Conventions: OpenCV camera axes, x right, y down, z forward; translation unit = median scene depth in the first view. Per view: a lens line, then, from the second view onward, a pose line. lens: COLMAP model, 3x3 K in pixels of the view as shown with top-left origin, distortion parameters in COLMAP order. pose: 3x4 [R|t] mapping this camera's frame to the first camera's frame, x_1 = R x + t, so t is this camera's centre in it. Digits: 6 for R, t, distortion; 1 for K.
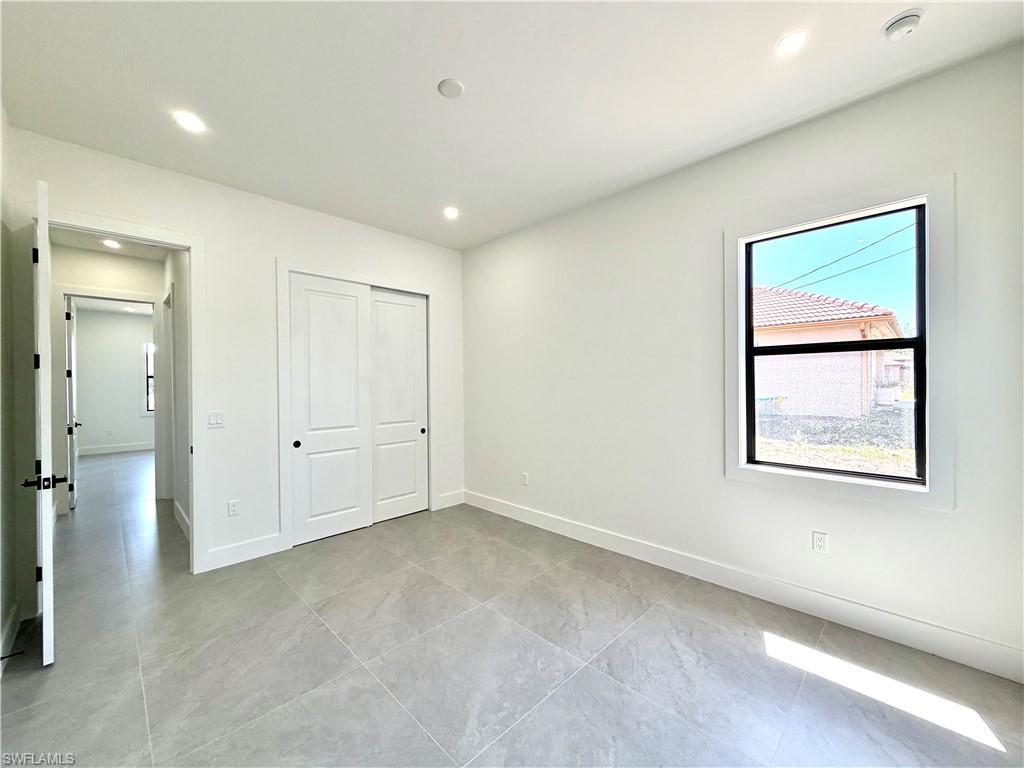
lens RADIAL K [[408.4, 0, 509.4], [0, 408.4, 385.1], [0, 0, 1]] dist [-0.000830, -0.000060]
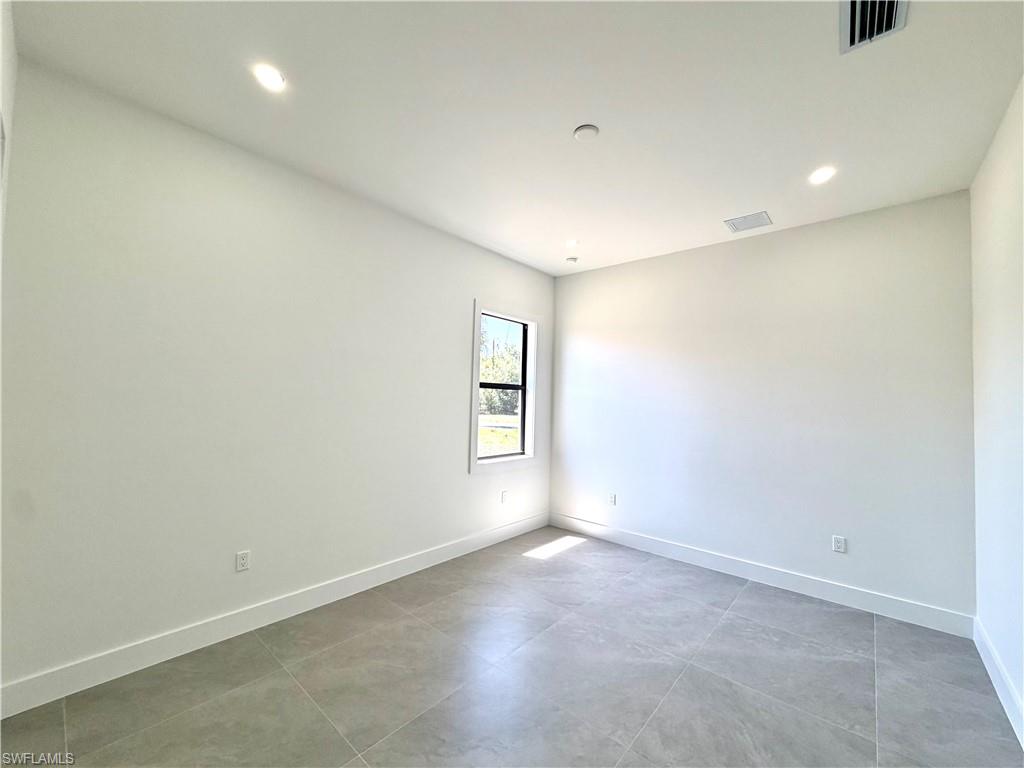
lens RADIAL K [[408.4, 0, 509.4], [0, 408.4, 385.1], [0, 0, 1]] dist [-0.000830, -0.000060]
pose [[-0.065724, 0.042205, 0.996945, -1.071562], [-0.023996, 0.998749, -0.043863, -0.023315], [-0.997549, -0.026806, -0.064629, 1.162531]]
